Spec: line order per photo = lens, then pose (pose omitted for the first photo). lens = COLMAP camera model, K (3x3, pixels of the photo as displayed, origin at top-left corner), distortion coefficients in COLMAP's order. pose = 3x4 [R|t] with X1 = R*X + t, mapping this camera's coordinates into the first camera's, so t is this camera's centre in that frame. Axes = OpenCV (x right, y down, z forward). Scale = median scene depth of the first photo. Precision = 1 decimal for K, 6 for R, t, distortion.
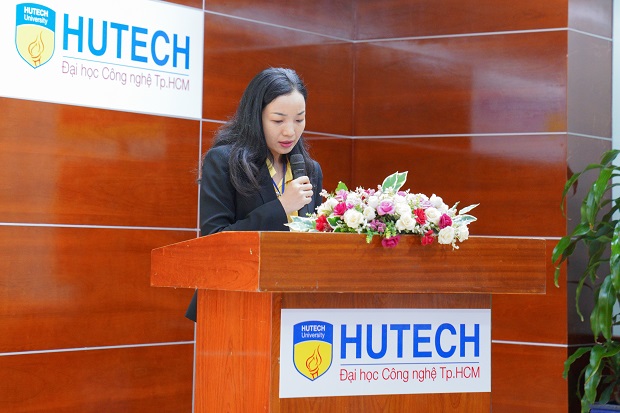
lens RADIAL K [[1605.7, 0, 296.5], [0, 1605.7, 188.5], [0, 0, 1]] dist [0.301768, 0.000000]
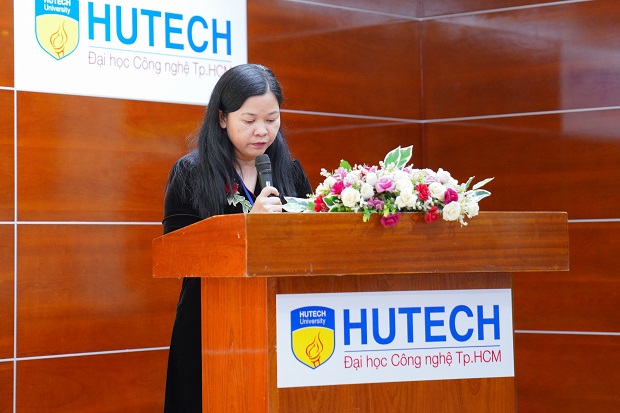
lens RADIAL K [[1710.0, 0, 309.0], [0, 1710.0, 199.8], [0, 0, 1]] dist [0.311262, 0.000000]
pose [[0.995536, -0.039685, -0.085633, 0.071299], [0.039981, 0.999199, 0.001749, 0.012842], [0.085495, -0.005165, 0.996325, -0.005427]]
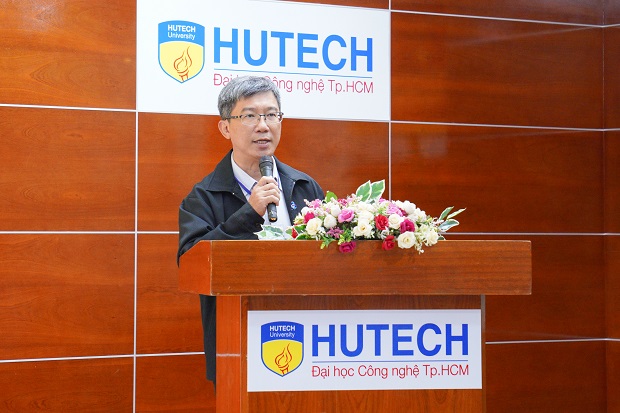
lens RADIAL K [[1935.6, 0, 364.6], [0, 1935.6, 252.9], [0, 0, 1]] dist [0.268304, 0.000000]
pose [[0.949252, -0.014888, -0.314164, 0.345846], [0.027812, 0.998939, 0.036693, -0.007403], [0.313284, -0.043569, 0.948660, -0.158431]]
